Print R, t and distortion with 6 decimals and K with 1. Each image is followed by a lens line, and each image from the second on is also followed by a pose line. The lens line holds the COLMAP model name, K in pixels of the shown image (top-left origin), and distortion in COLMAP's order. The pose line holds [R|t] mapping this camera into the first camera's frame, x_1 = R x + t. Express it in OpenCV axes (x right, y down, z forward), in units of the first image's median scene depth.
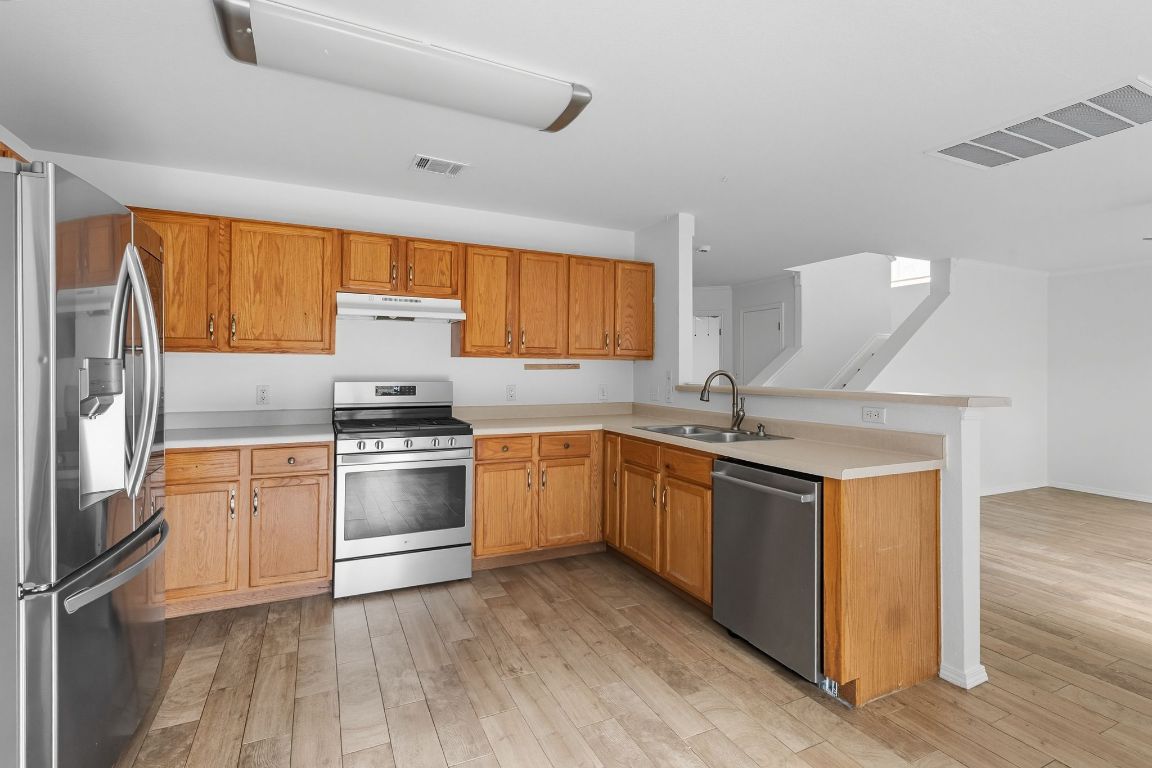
lens RADIAL K [[535.4, 0, 576.5], [0, 535.4, 375.7], [0, 0, 1]] dist [-0.000032, -0.000442]
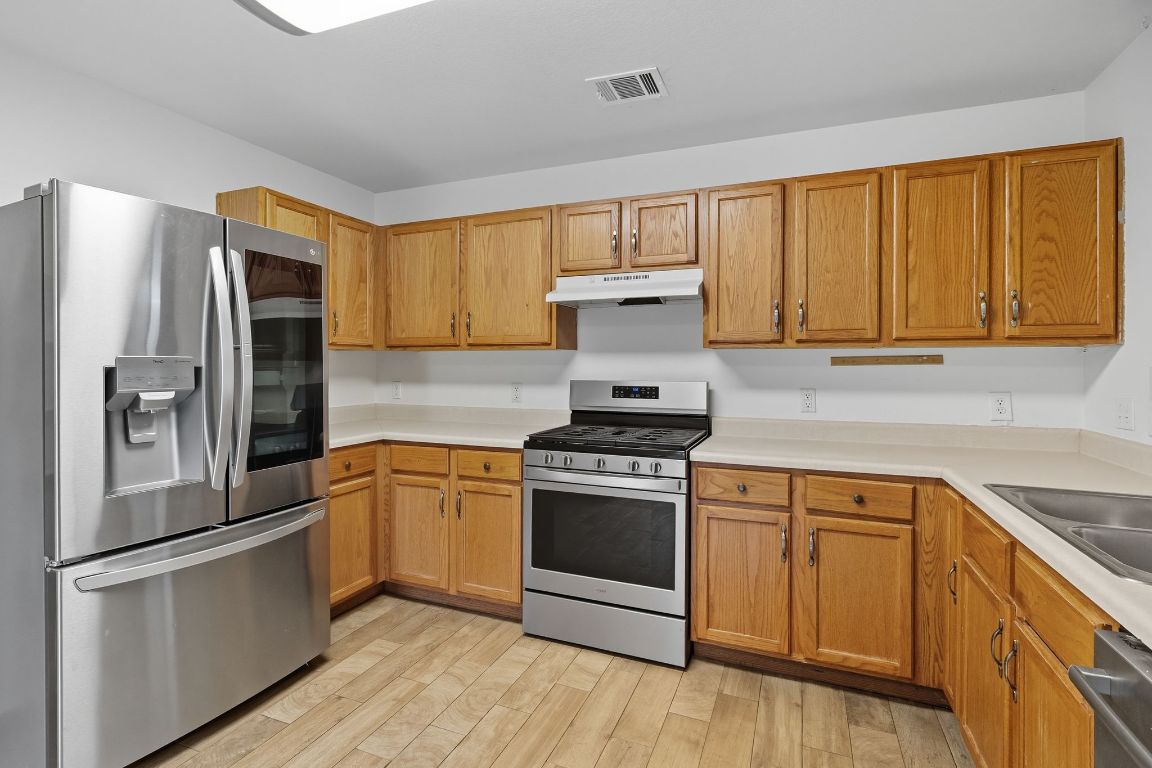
lens RADIAL K [[550.7, 0, 578.9], [0, 550.7, 366.7], [0, 0, 1]] dist [0.001975, -0.000092]
pose [[0.673568, -0.000437, -0.739125, 0.238660], [-0.005818, 0.999966, -0.005893, -0.005350], [0.739103, 0.008270, 0.673542, 0.422139]]
